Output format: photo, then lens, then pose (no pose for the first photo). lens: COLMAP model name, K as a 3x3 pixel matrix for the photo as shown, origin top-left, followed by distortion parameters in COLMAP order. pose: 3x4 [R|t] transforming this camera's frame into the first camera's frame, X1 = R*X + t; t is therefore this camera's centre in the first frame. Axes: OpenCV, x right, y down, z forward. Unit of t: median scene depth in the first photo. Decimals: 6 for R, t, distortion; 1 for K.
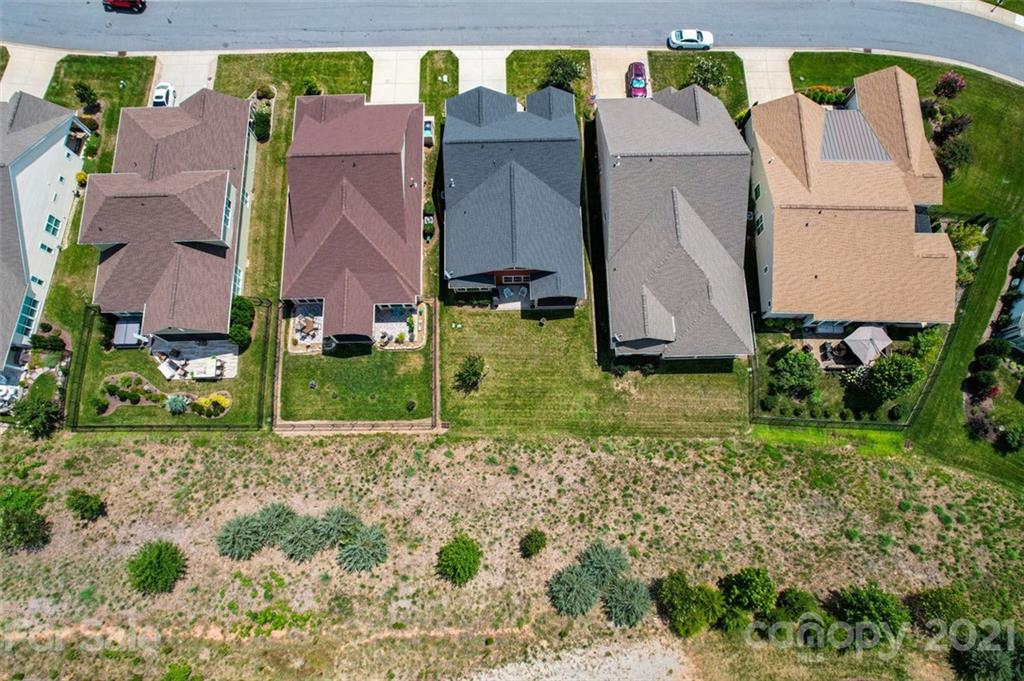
lens RADIAL K [[620.9, 0, 512.0], [0, 620.9, 340.5], [0, 0, 1]] dist [-0.089867, 0.070369]
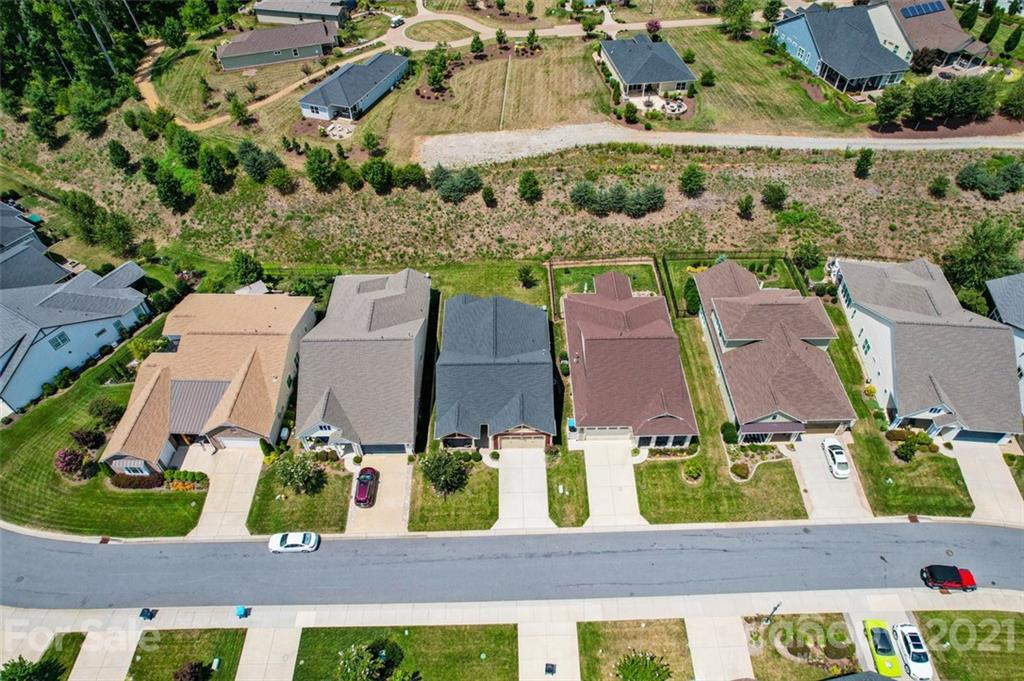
lens RADIAL K [[620.9, 0, 512.0], [0, 620.9, 340.5], [0, 0, 1]] dist [-0.089867, 0.070369]
pose [[-0.999850, 0.002252, 0.017195, -0.055646], [0.012923, -0.564422, 0.825385, -1.268585], [0.011564, 0.825483, 0.564308, 0.284653]]
